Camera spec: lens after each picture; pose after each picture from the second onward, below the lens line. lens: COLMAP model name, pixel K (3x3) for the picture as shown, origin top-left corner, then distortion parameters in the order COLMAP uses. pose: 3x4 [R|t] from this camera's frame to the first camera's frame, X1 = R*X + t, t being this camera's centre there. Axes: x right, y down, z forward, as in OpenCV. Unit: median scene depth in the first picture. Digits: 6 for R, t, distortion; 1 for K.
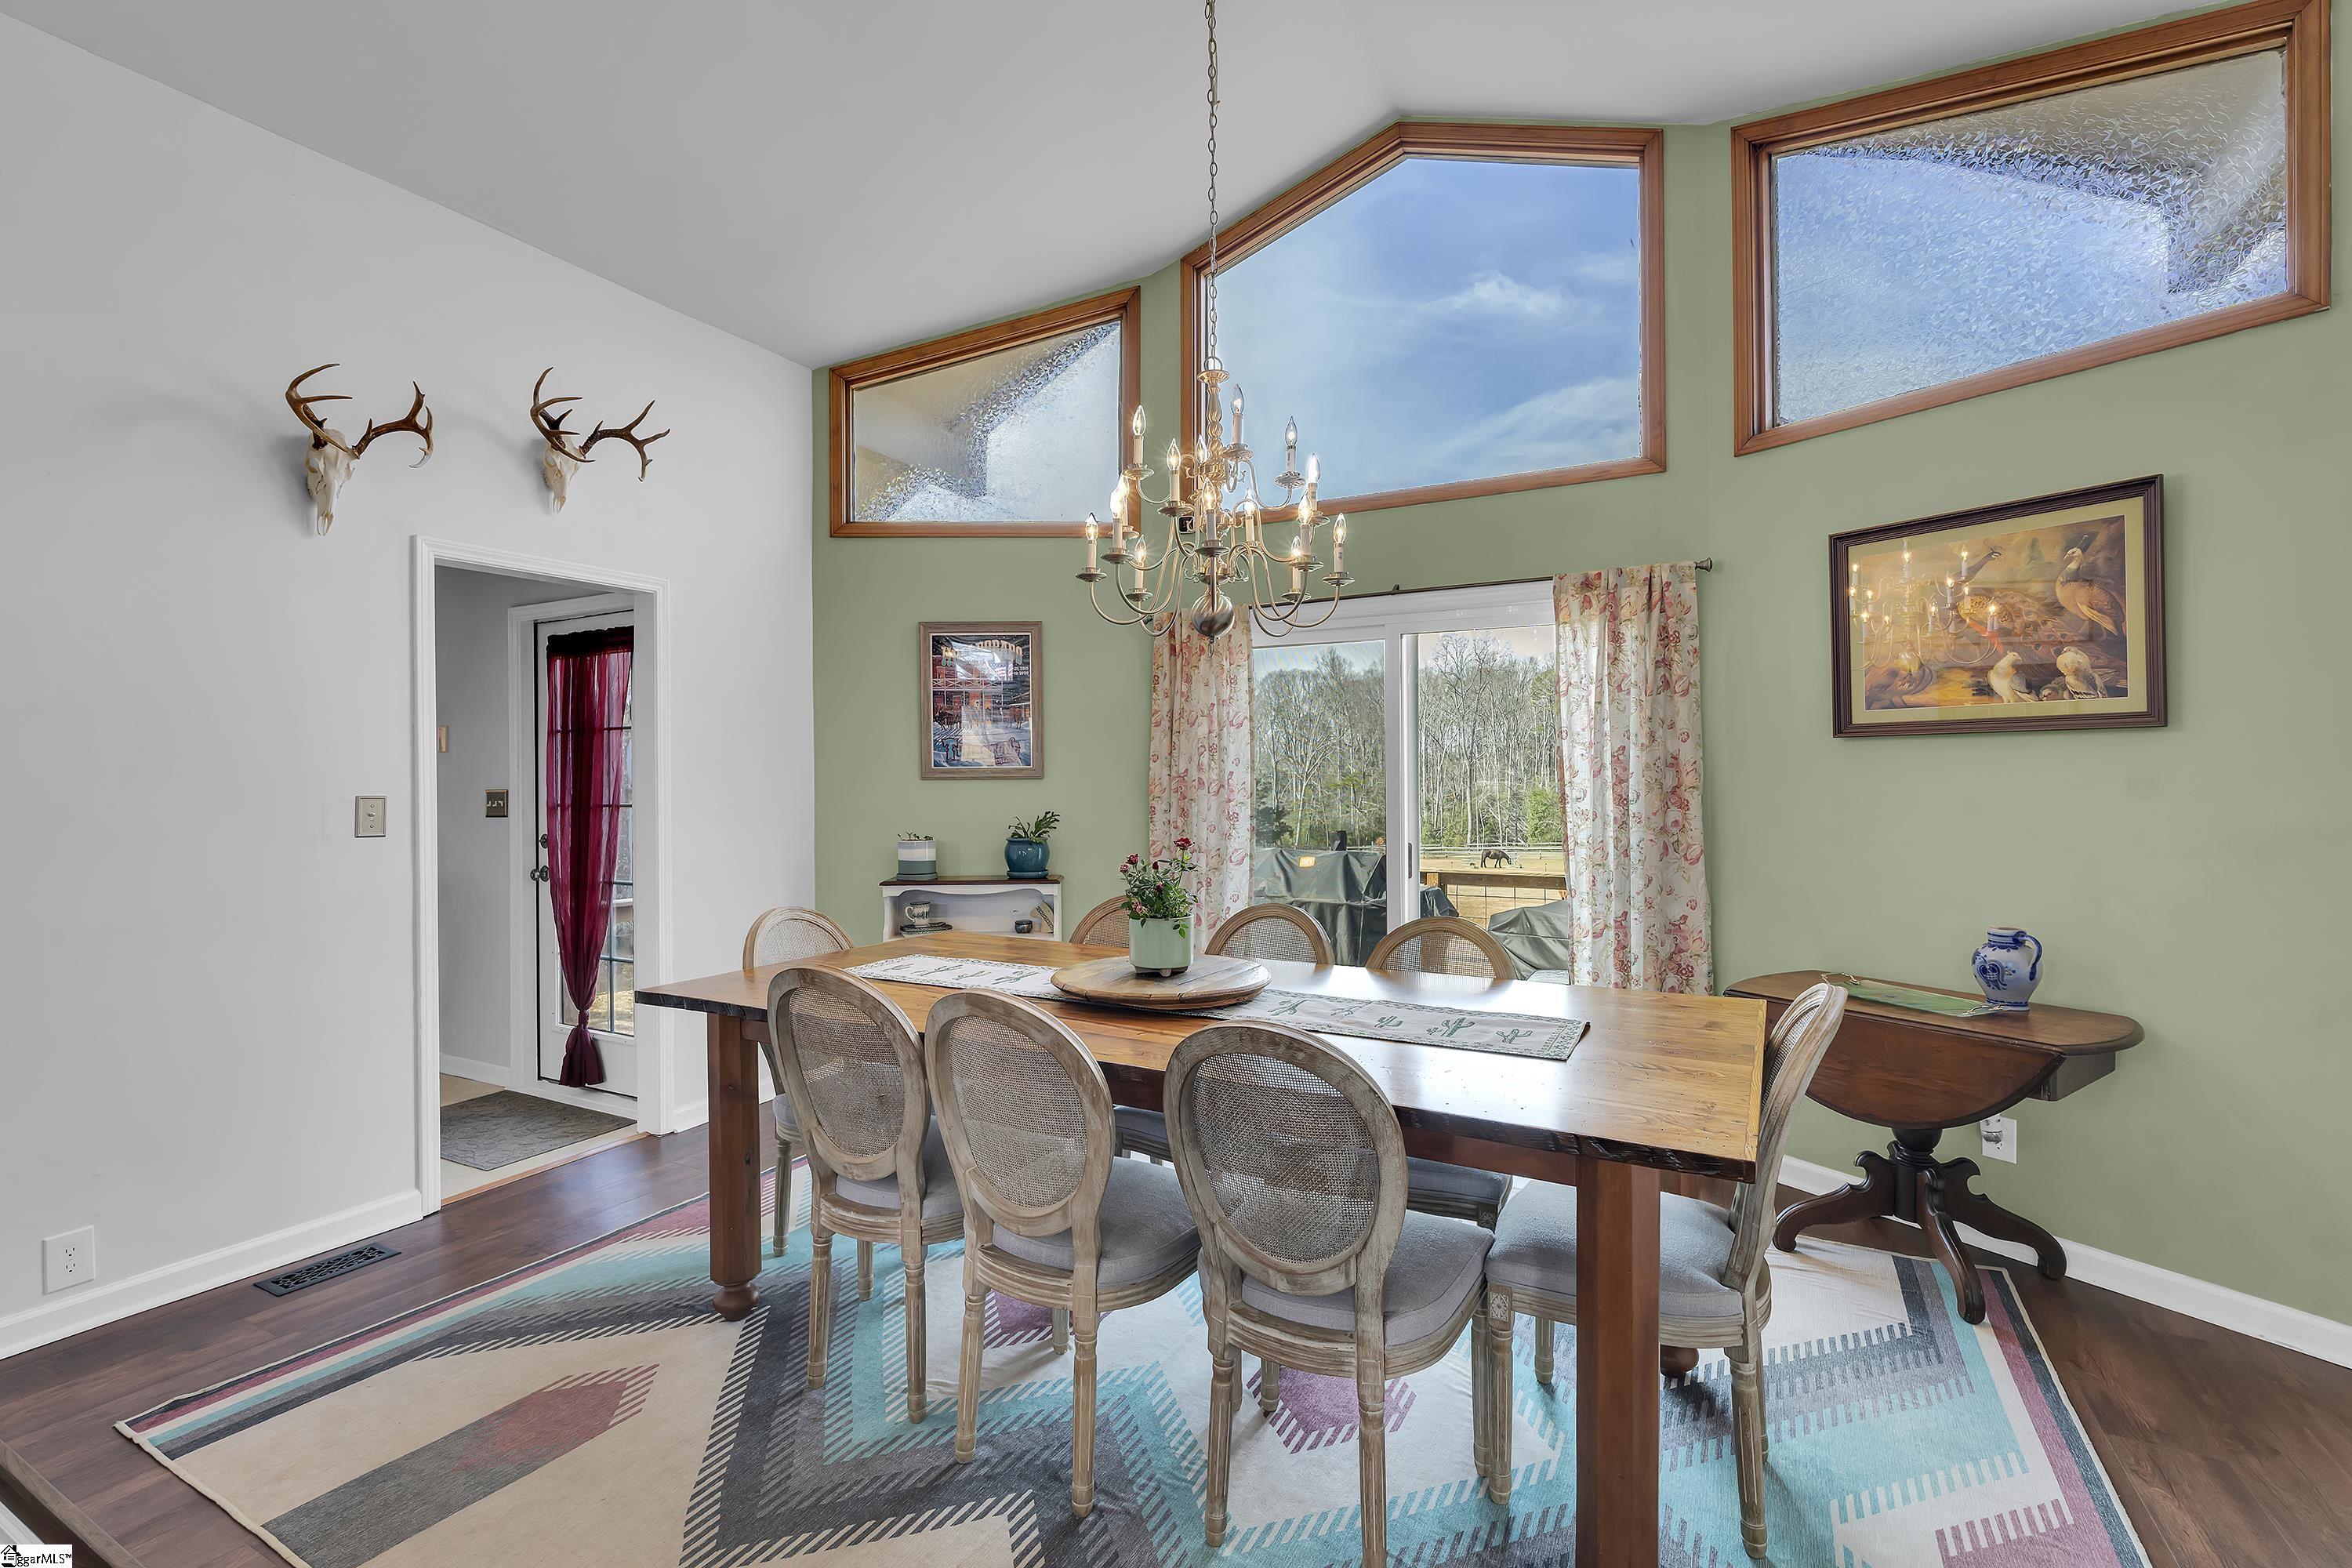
lens RADIAL K [[1063.8, 0, 1176.0], [0, 1063.8, 784.0], [0, 0, 1]] dist [-0.010354, -0.000056]
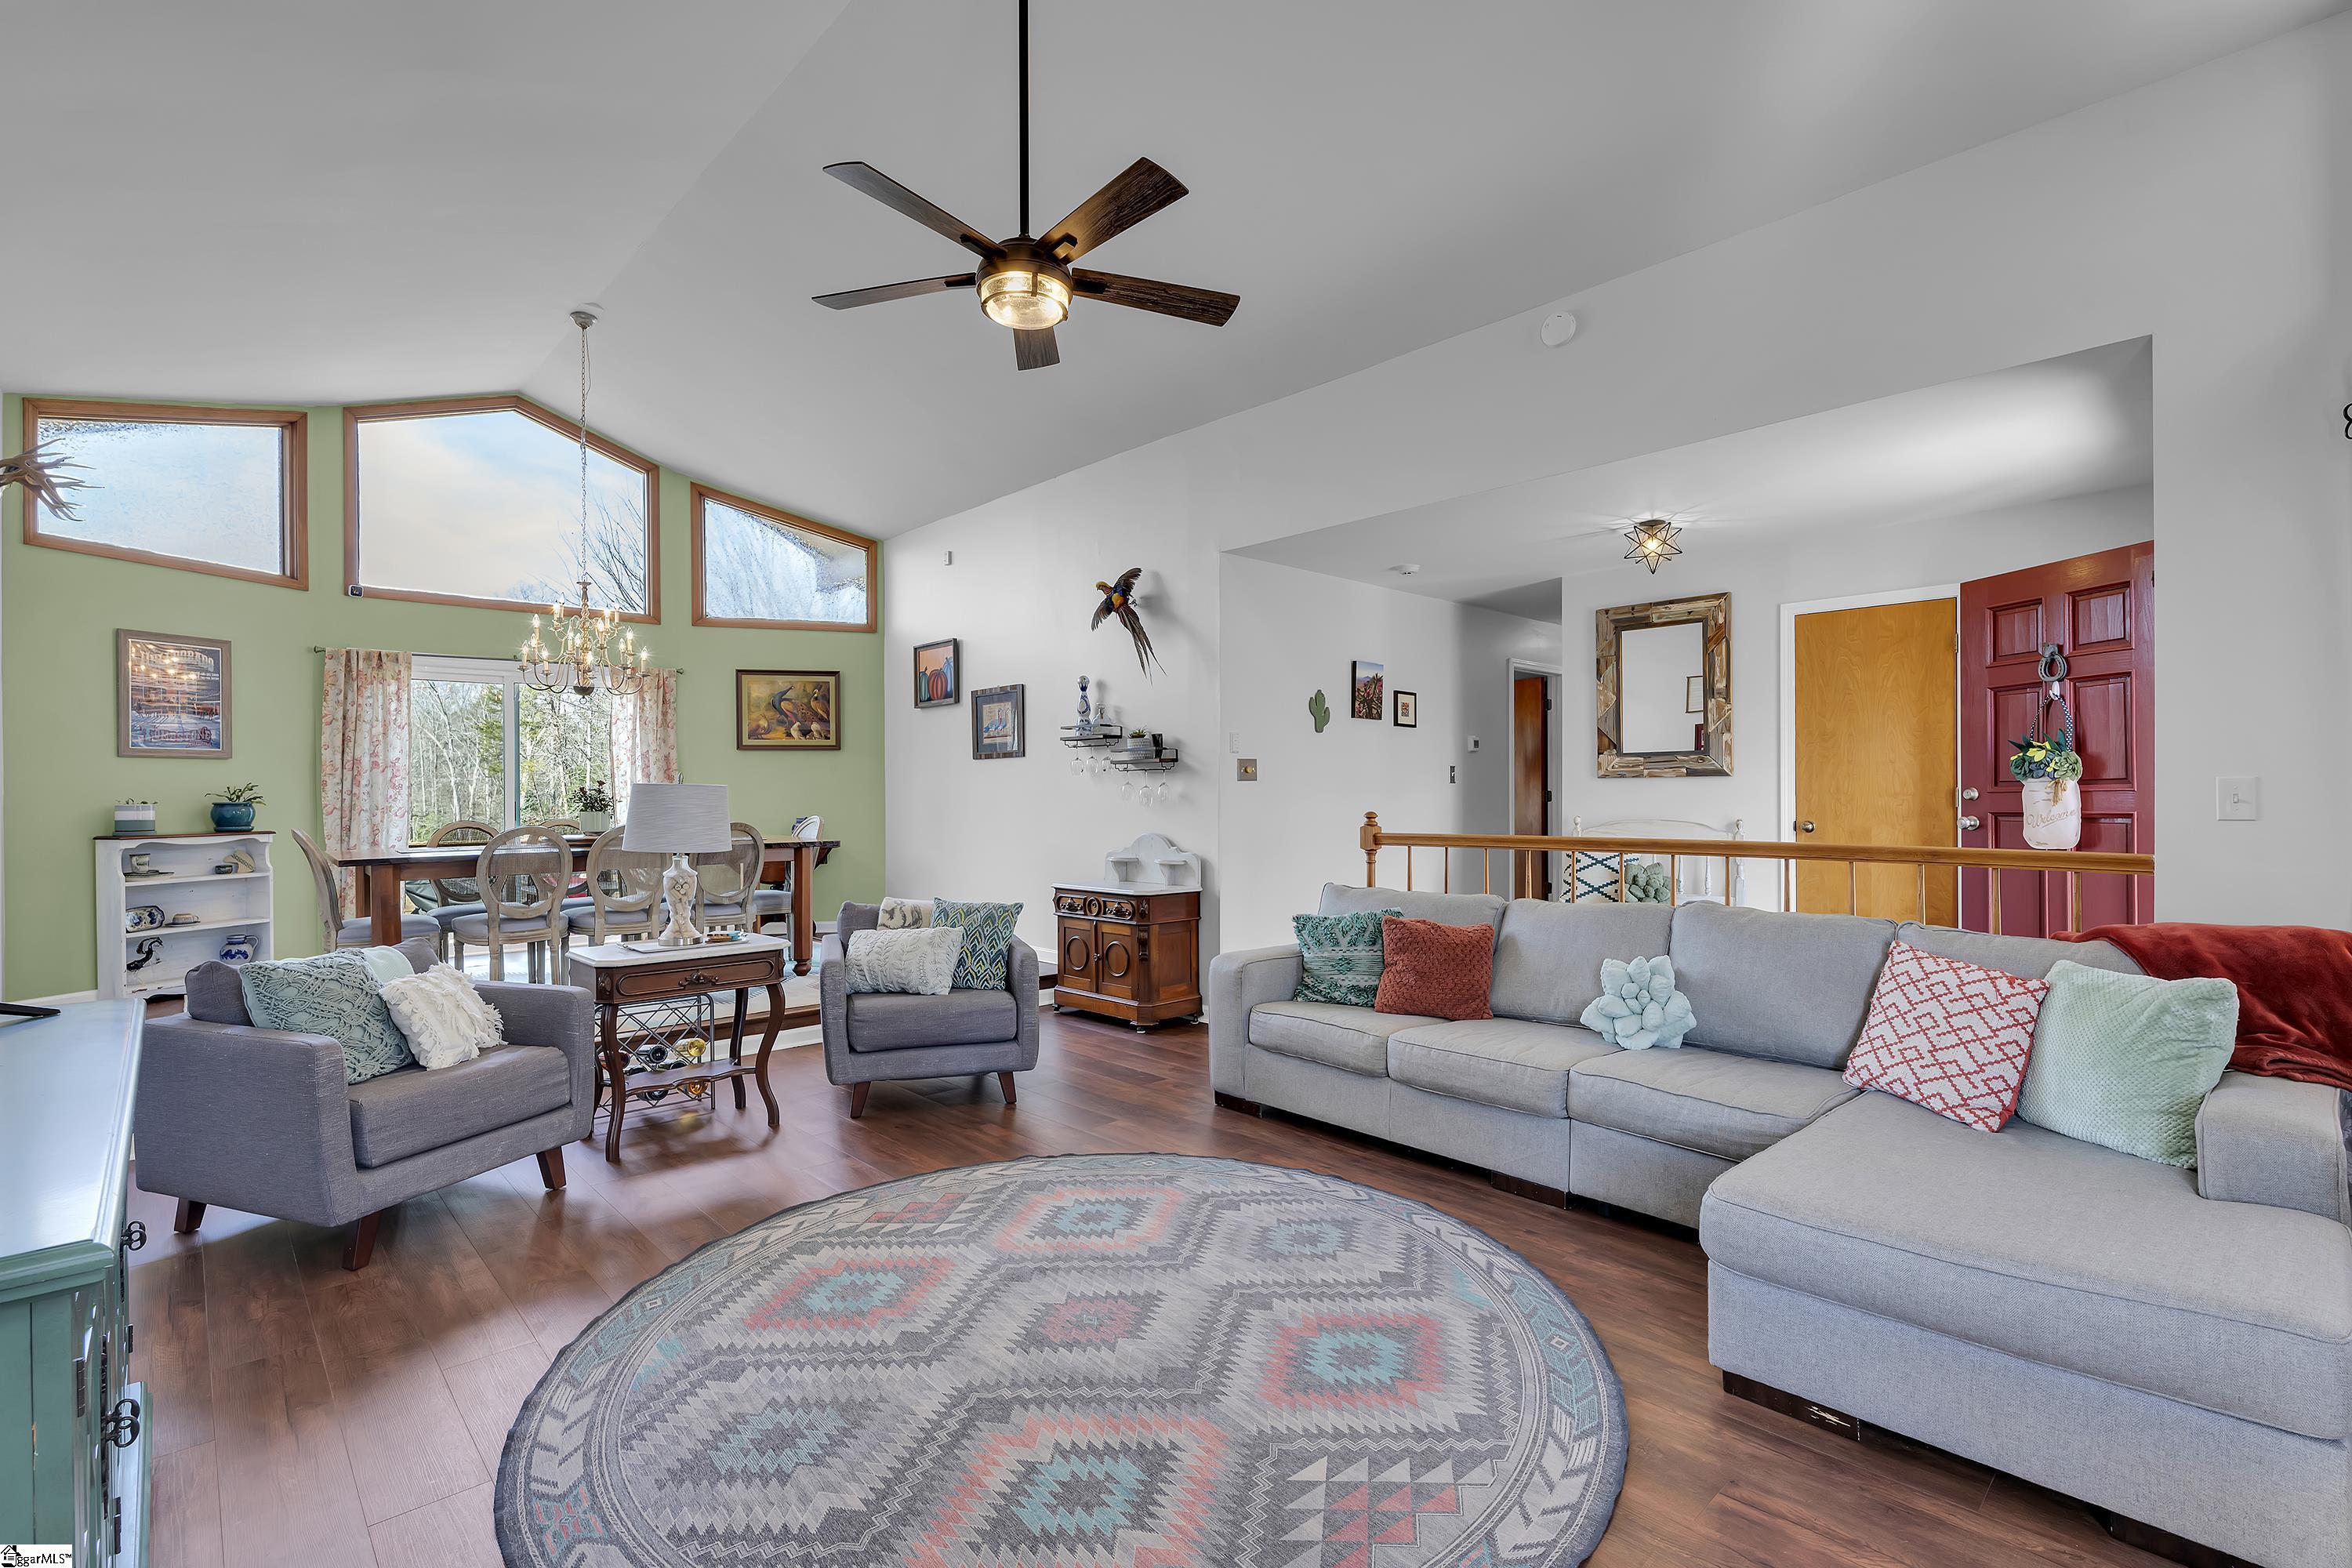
lens RADIAL K [[1058.0, 0, 1158.5], [0, 1058.0, 791.6], [0, 0, 1]] dist [-0.002295, 0.000239]
pose [[0.317453, 0.000523, 0.948274, -1.236179], [0.009026, 0.999953, -0.003573, 0.062763], [-0.948231, 0.009694, 0.317433, -0.636362]]
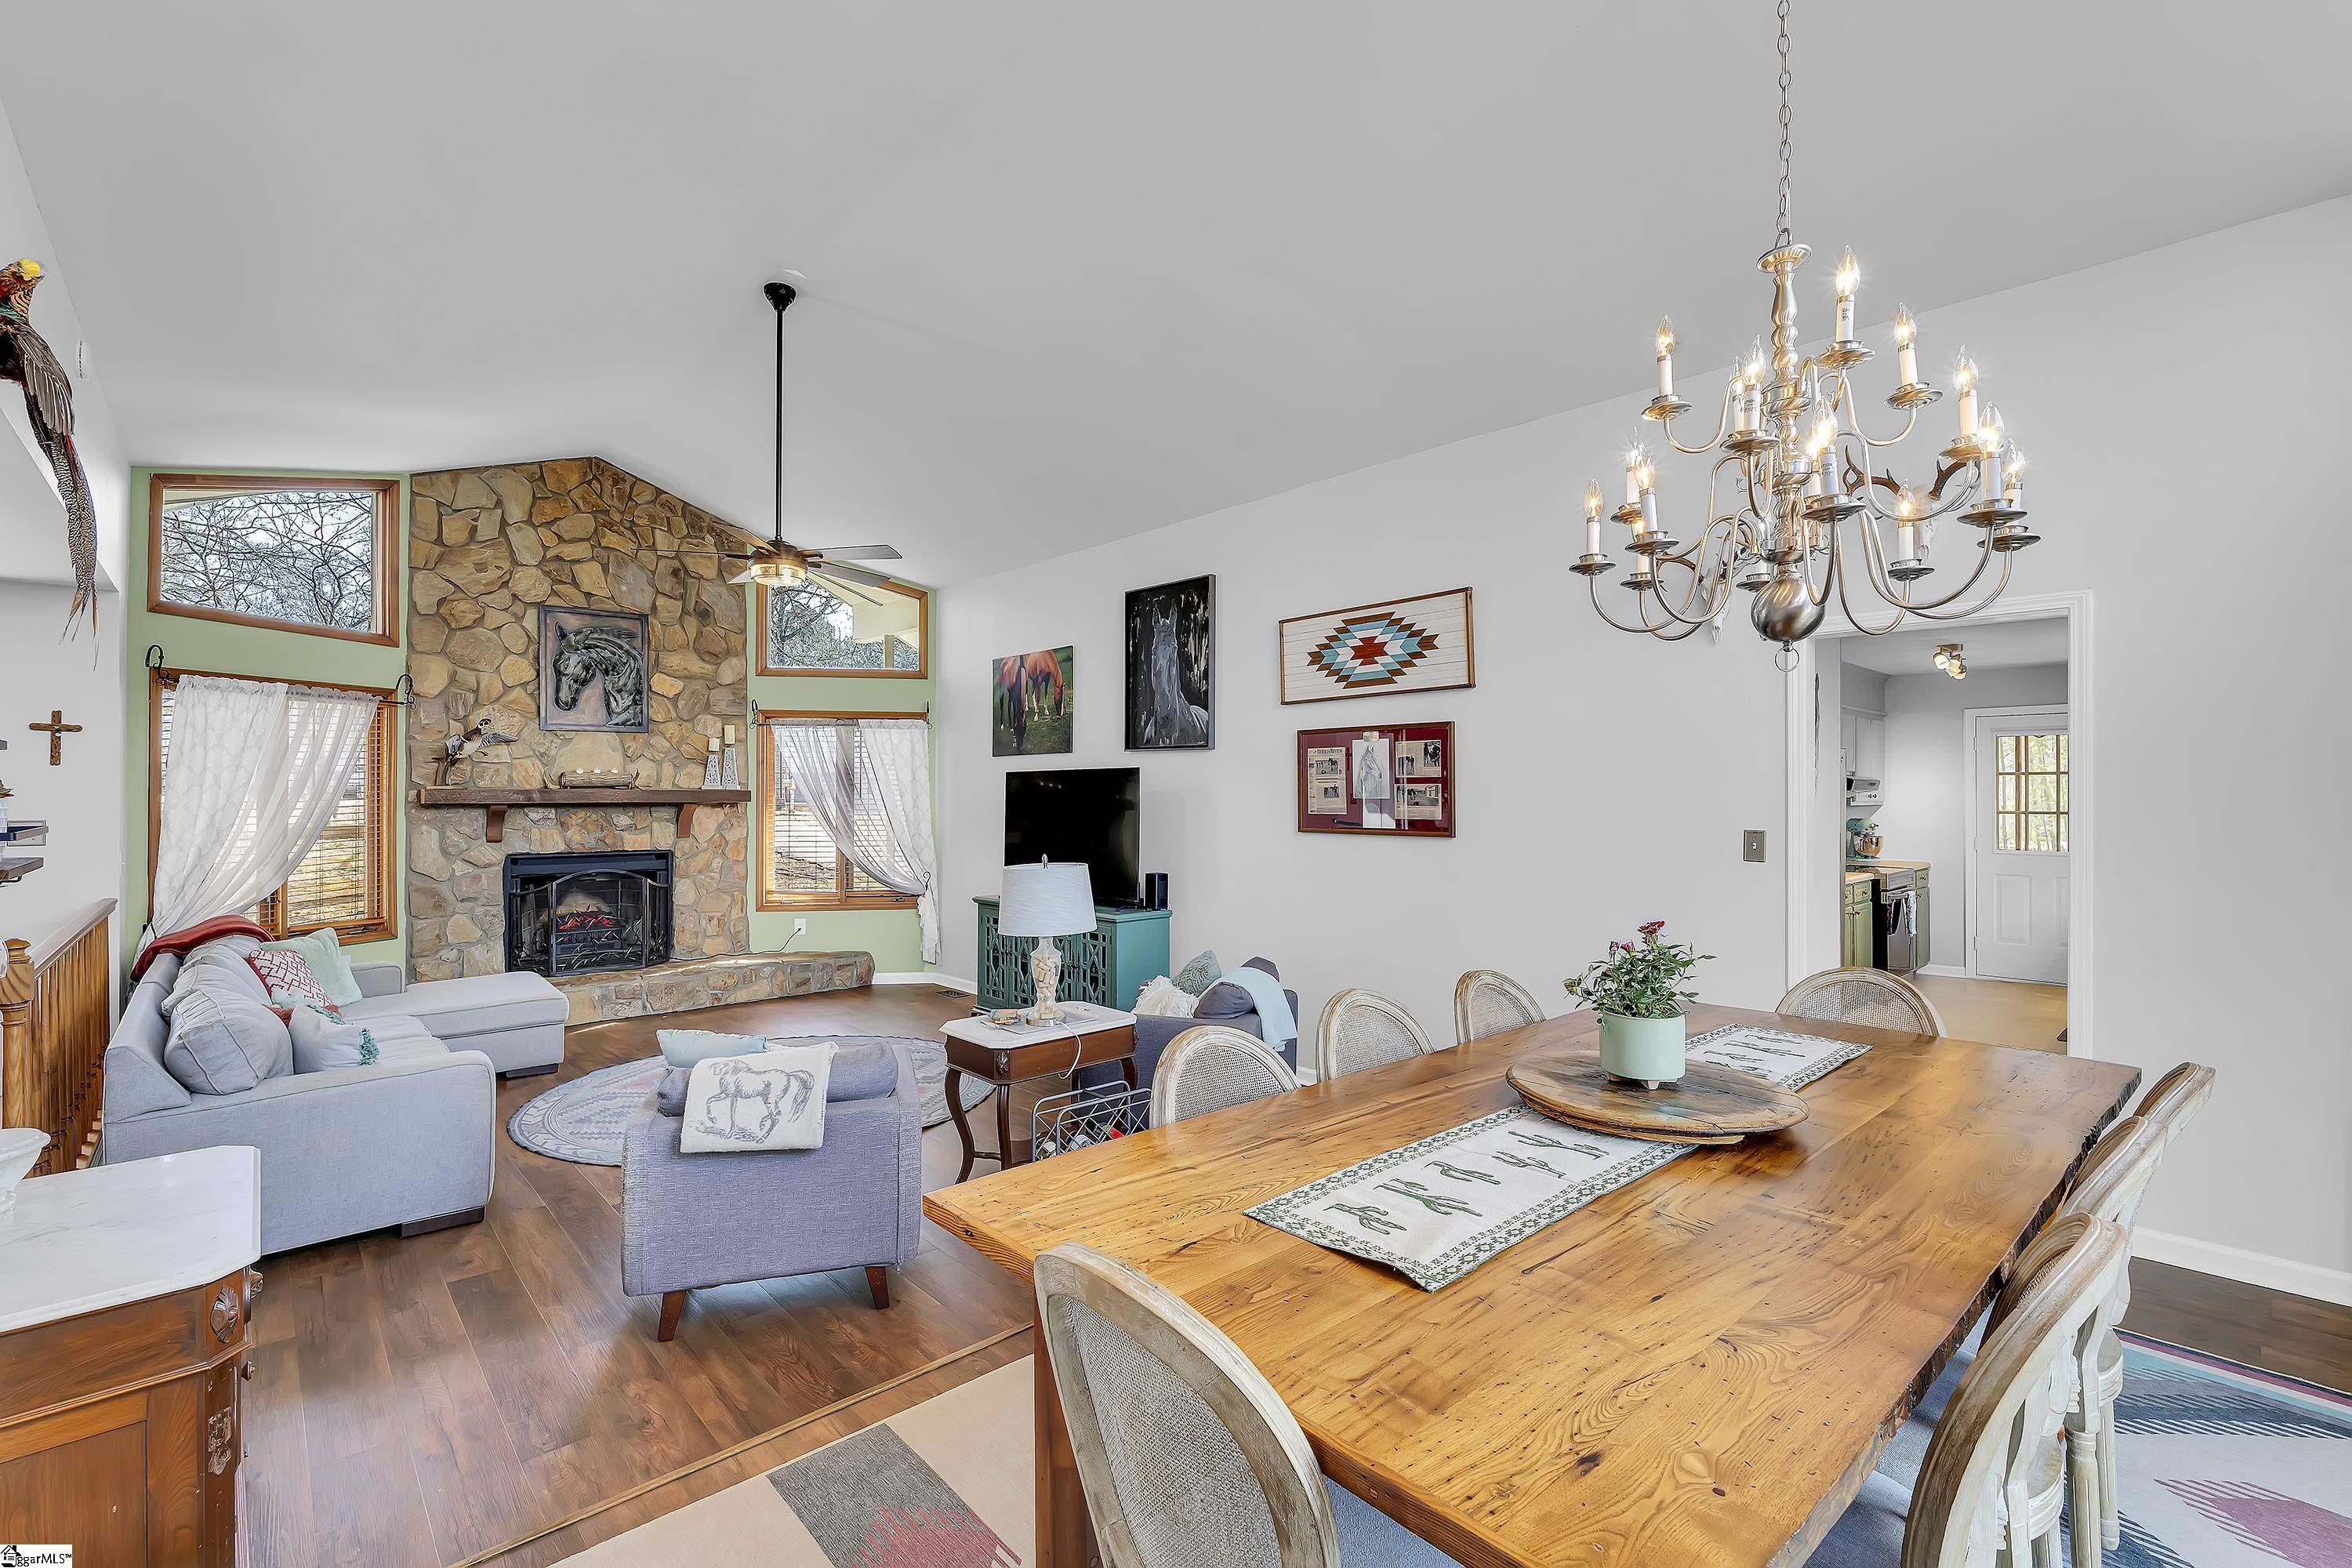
lens RADIAL K [[1015.6, 0, 1176.0], [0, 1015.6, 784.0], [0, 0, 1]] dist [-0.010226, -0.000023]
pose [[-0.323291, -0.006202, -0.946279, 0.550726], [-0.005626, 0.999973, -0.004632, -0.034005], [0.946283, 0.003827, -0.323318, 0.617005]]
